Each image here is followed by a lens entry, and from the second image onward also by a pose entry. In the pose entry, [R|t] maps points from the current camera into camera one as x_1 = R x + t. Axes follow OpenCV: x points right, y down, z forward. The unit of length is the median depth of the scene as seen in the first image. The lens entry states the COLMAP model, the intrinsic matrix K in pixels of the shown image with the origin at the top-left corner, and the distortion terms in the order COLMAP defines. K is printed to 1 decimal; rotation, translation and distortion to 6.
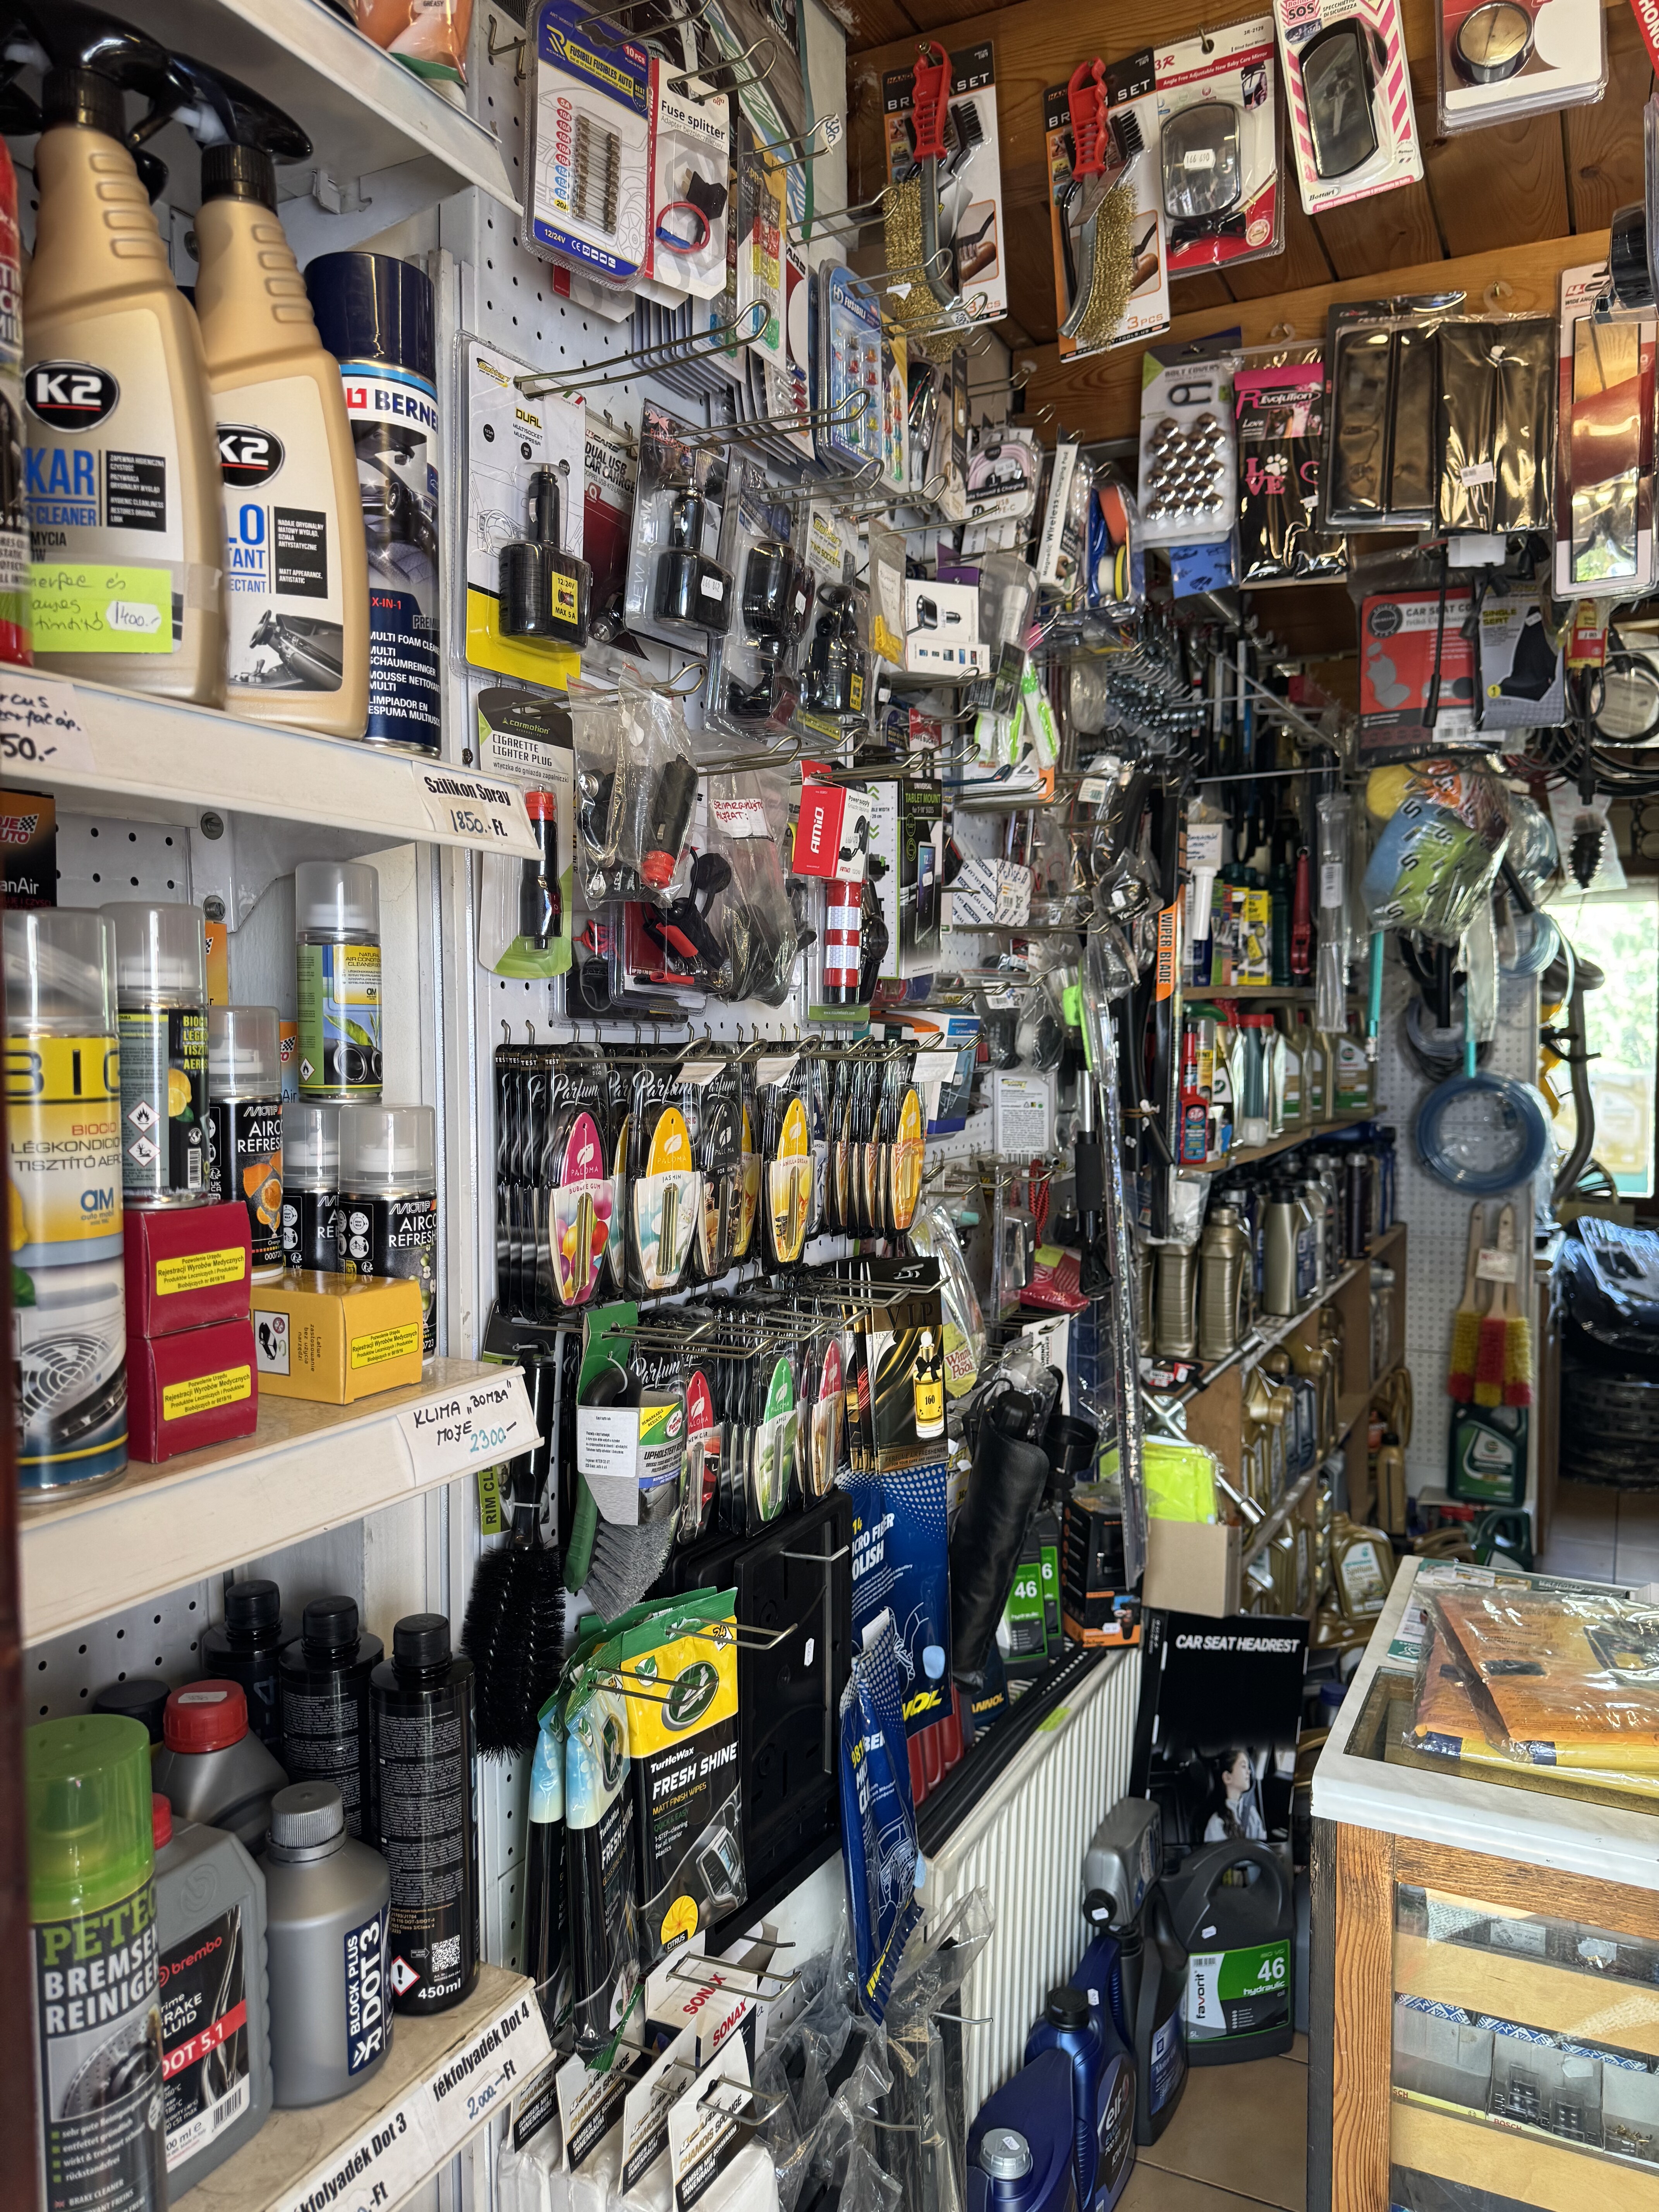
lens RADIAL K [[1569.7, 0, 829.5], [0, 1569.7, 1106.0], [0, 0, 1]] dist [0.085038, -0.118188]
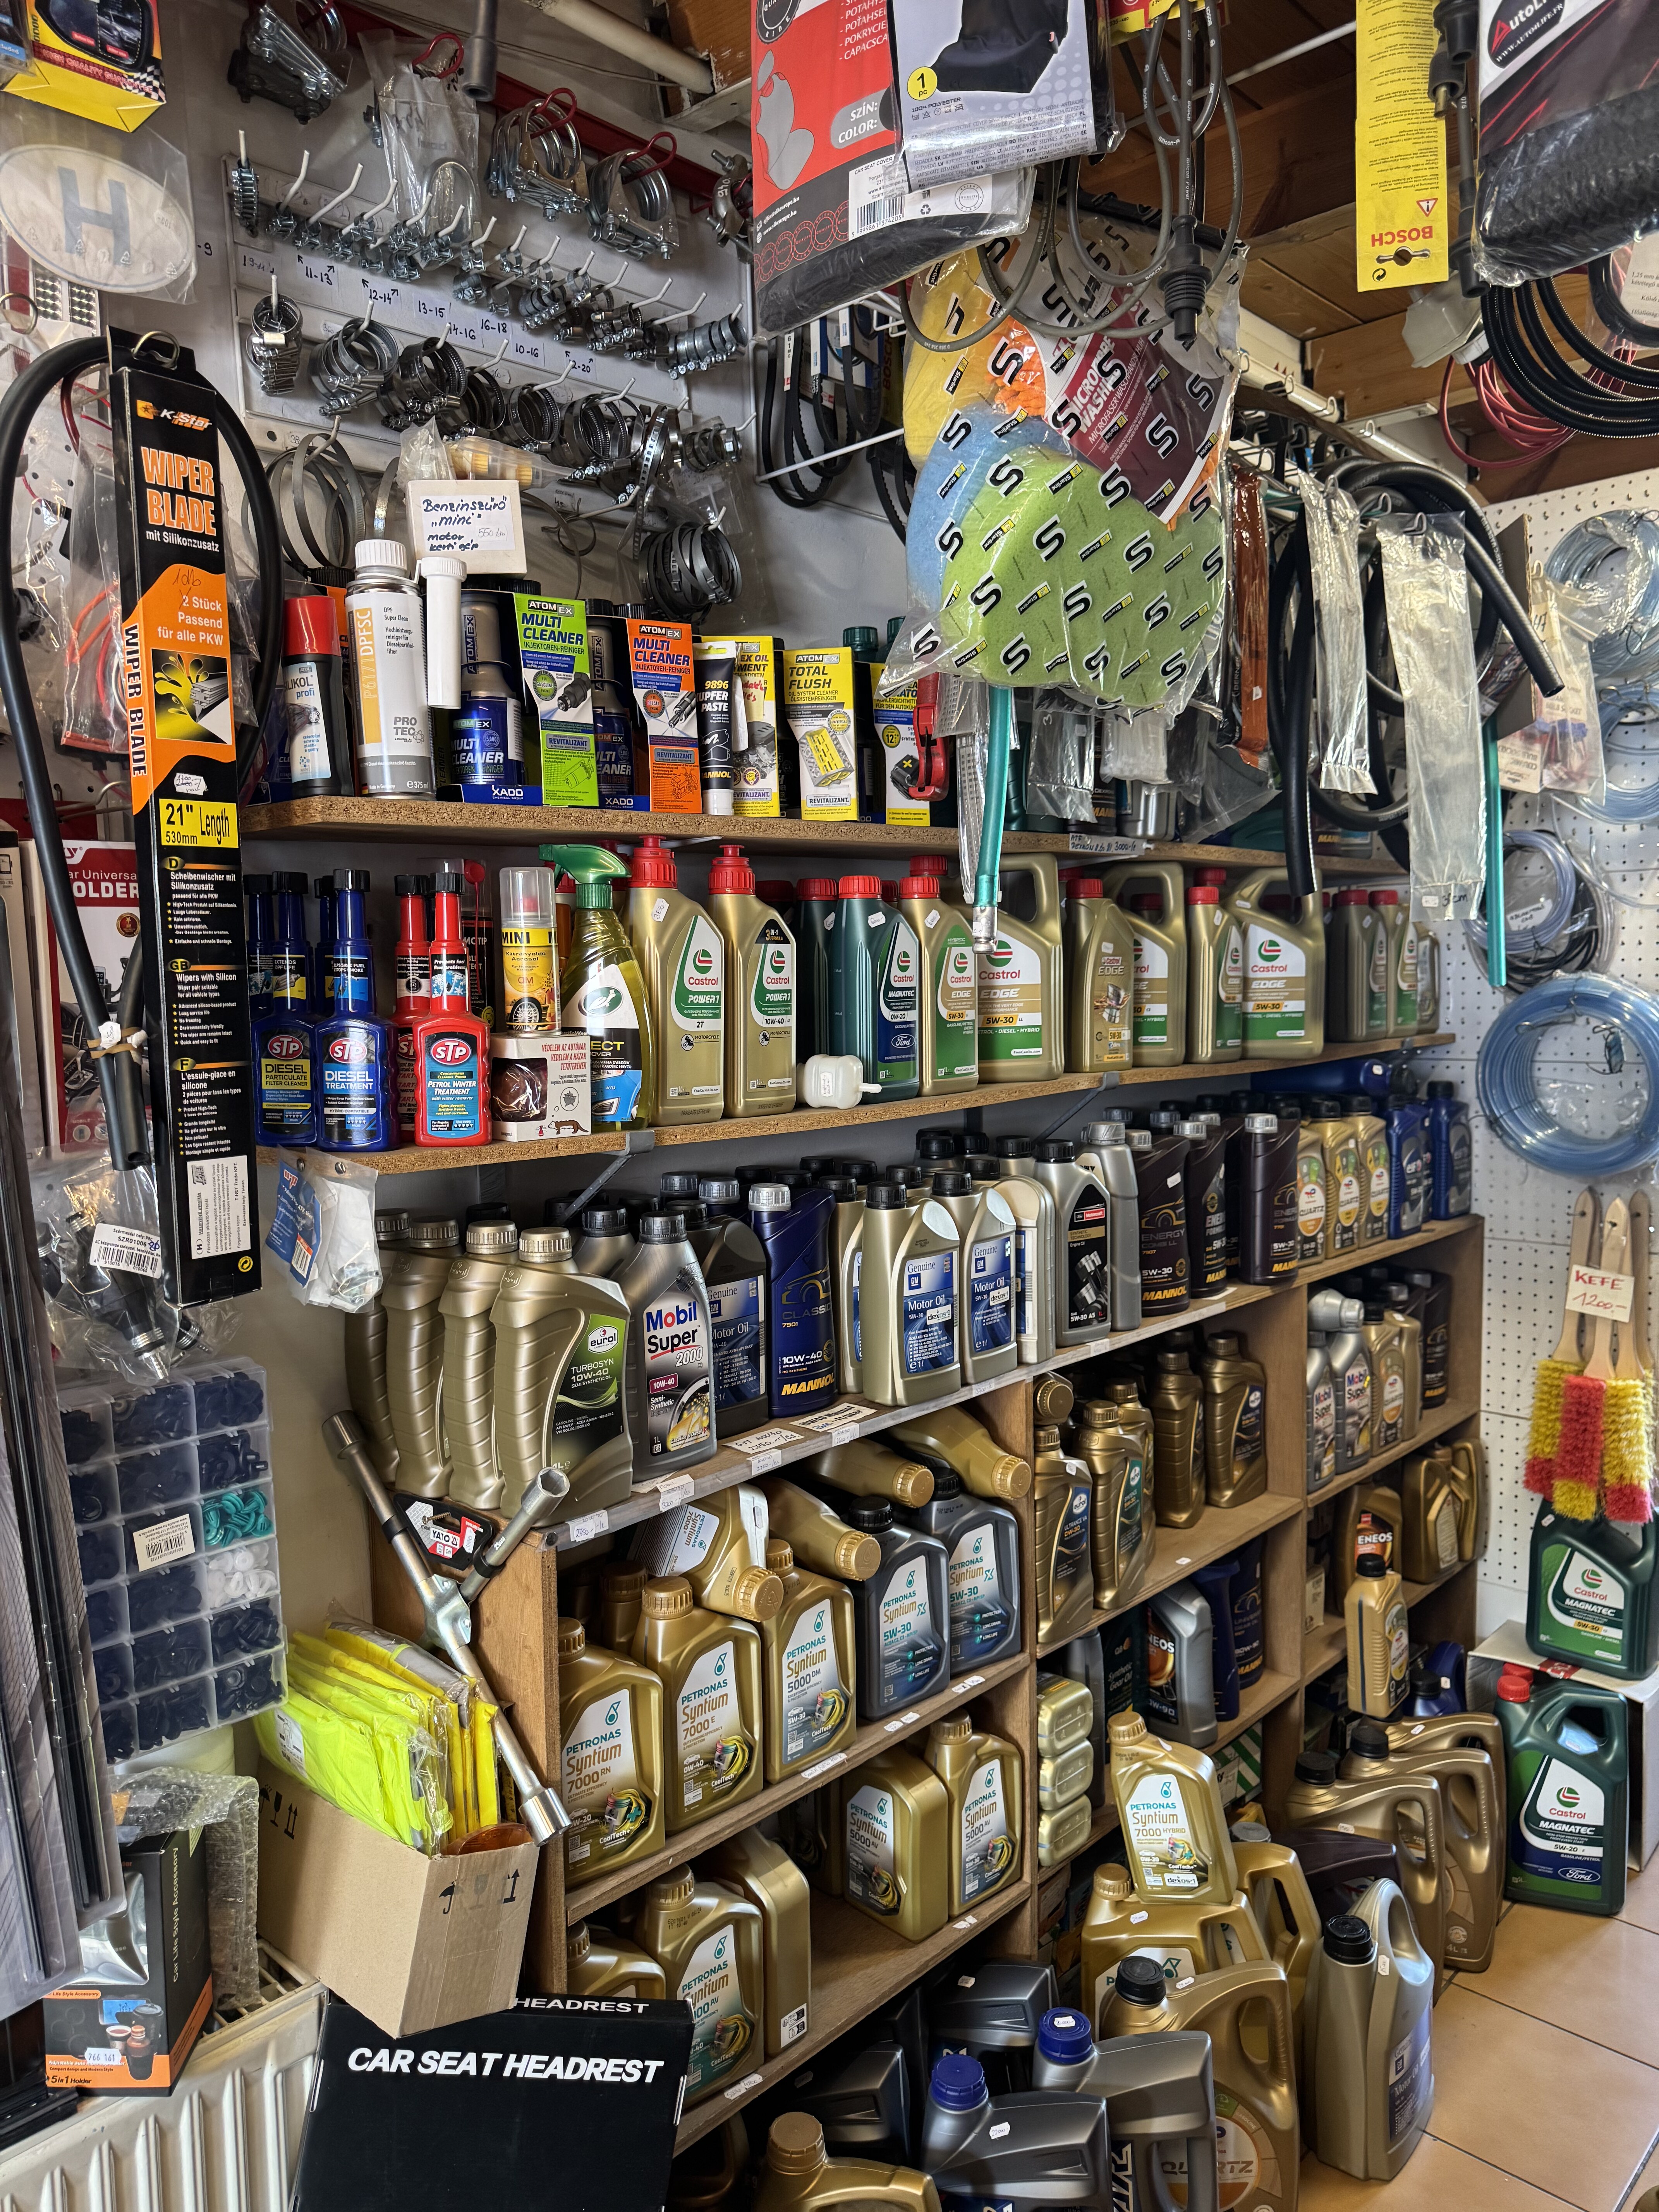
lens RADIAL K [[1577.5, 0, 829.5], [0, 1577.5, 1106.0], [0, 0, 1]] dist [-0.002802, 0.005994]
pose [[0.958825, 0.010207, -0.283815, 0.487030], [0.002457, 0.999018, 0.044227, 0.000835], [0.283987, -0.043103, 0.957859, 0.529834]]
